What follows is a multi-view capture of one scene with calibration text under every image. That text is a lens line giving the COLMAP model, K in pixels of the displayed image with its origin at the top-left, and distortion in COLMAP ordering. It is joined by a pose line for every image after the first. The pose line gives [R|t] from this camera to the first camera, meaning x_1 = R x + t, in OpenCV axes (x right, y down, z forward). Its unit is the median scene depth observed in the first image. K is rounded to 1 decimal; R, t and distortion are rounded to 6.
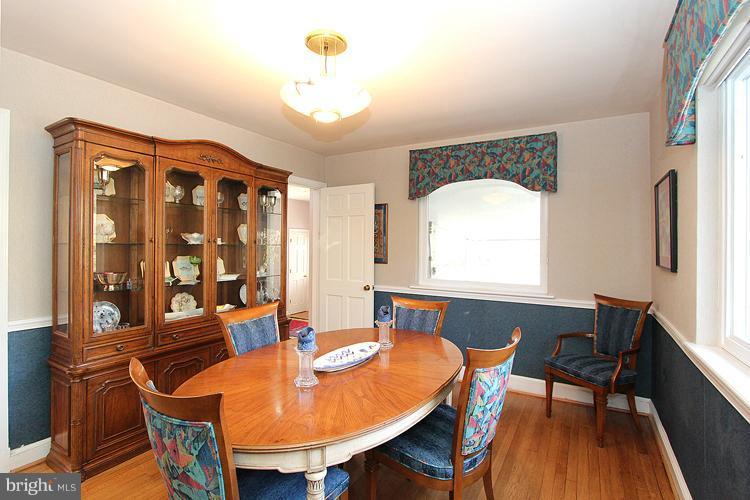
lens RADIAL K [[362.4, 0, 380.2], [0, 362.4, 246.6], [0, 0, 1]] dist [-0.001356, -0.000086]
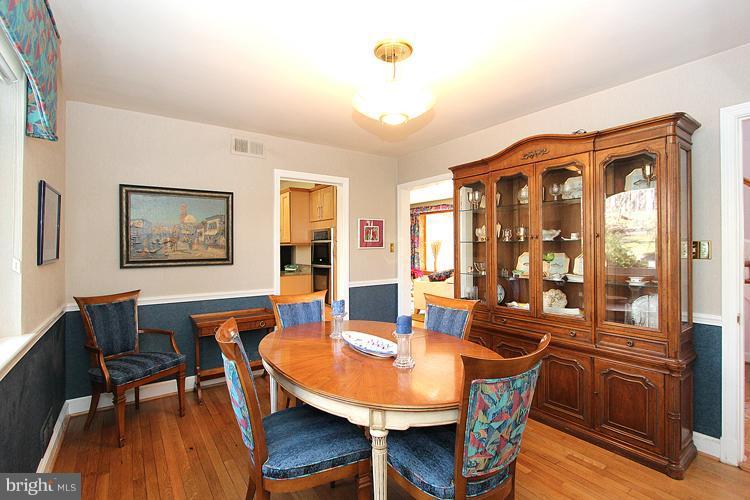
lens RADIAL K [[362.4, 0, 380.2], [0, 362.4, 246.6], [0, 0, 1]] dist [-0.001356, -0.000086]
pose [[-0.415015, 0.000024, -0.909815, 0.648803], [0.006040, 0.999978, -0.002728, 0.009826], [0.909795, -0.006627, -0.415006, 1.103901]]
